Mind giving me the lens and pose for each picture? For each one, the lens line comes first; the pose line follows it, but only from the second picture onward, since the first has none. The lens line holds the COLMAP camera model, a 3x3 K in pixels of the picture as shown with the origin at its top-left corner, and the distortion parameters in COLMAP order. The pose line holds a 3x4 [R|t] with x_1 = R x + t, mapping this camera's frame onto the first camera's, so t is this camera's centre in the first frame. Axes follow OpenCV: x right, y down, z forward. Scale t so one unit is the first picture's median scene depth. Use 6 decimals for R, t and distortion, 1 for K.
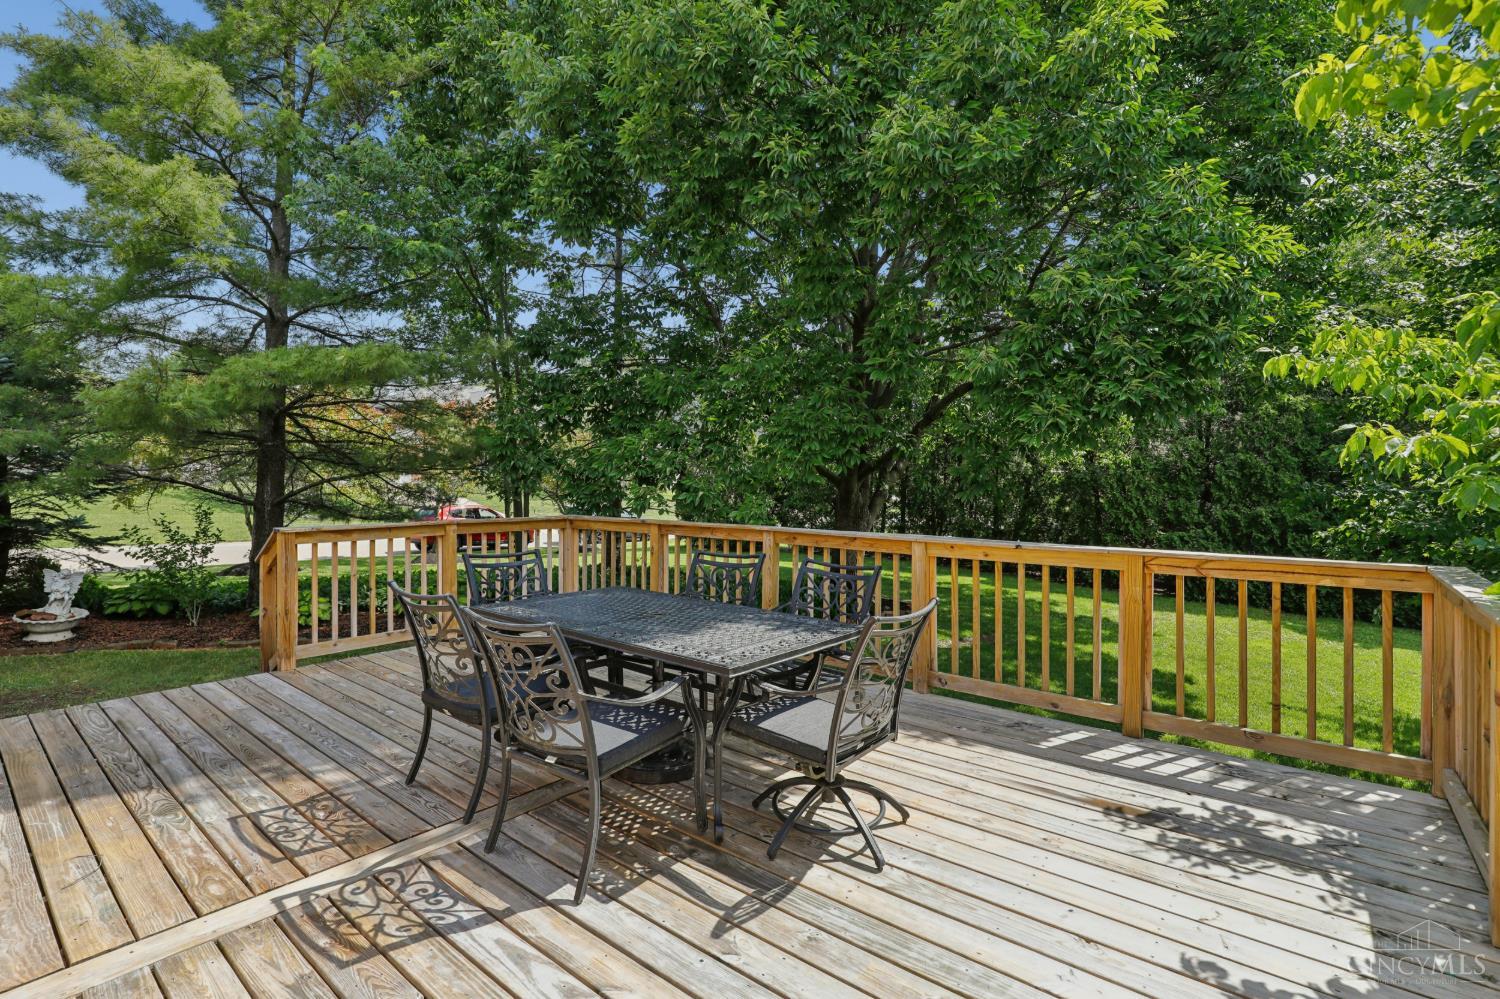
lens RADIAL K [[693.0, 0, 747.1], [0, 693.0, 488.0], [0, 0, 1]] dist [-0.030648, 0.001049]
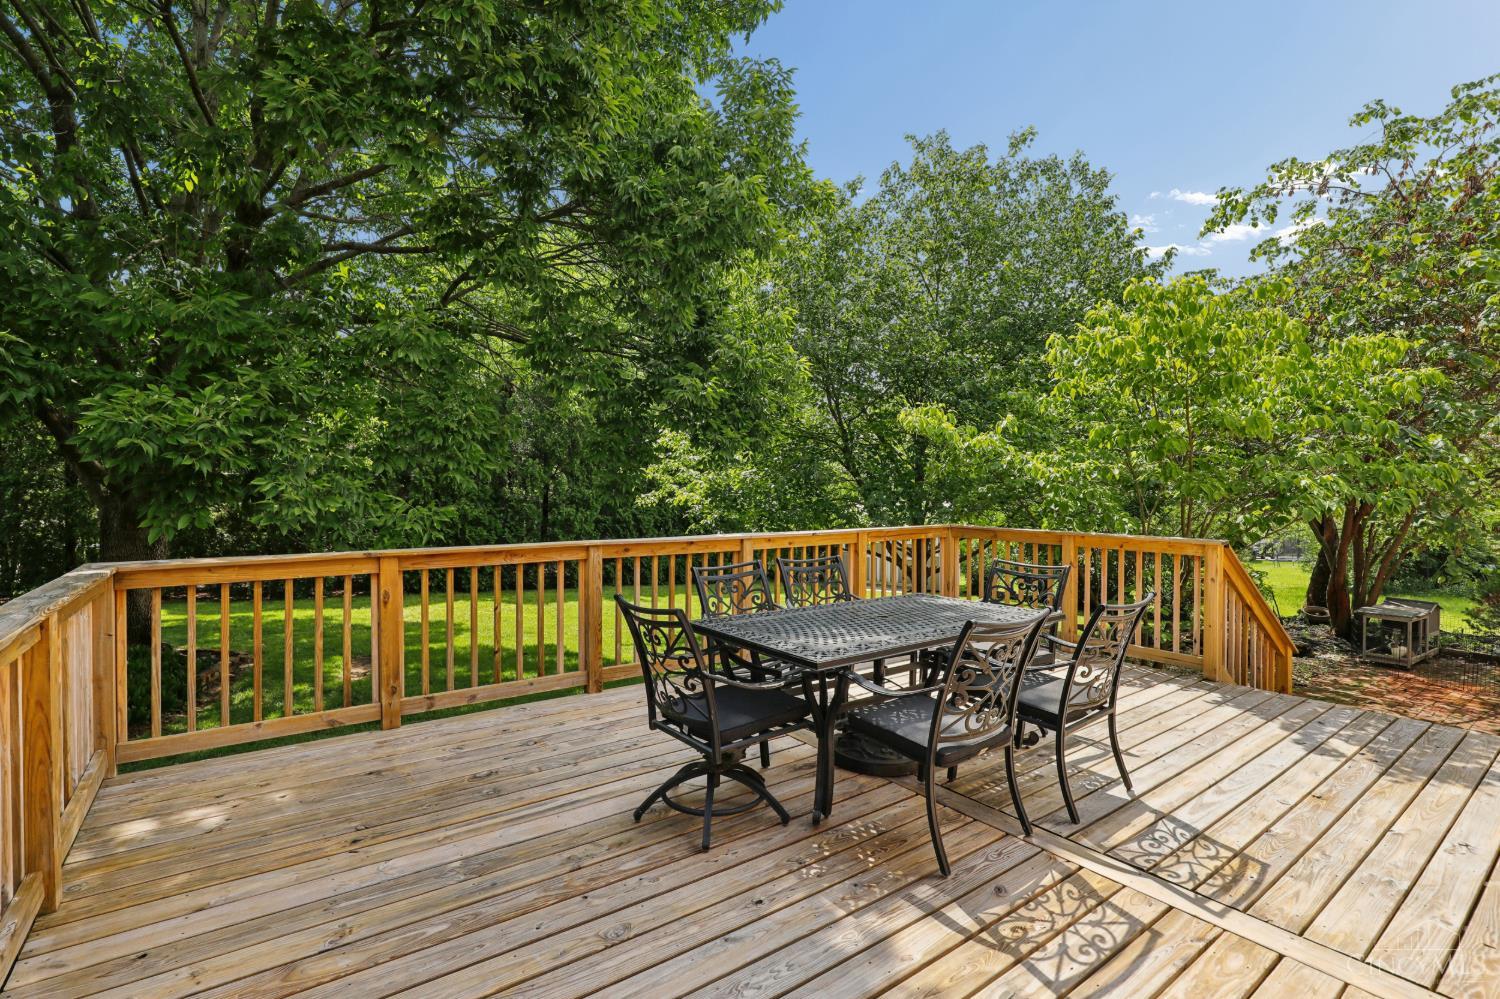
lens RADIAL K [[693.0, 0, 747.1], [0, 693.0, 488.0], [0, 0, 1]] dist [-0.030648, 0.001049]
pose [[0.260520, -0.002692, 0.965465, -1.754550], [0.004729, 0.999988, 0.001512, -0.018107], [-0.965457, 0.004172, 0.260530, 1.352910]]
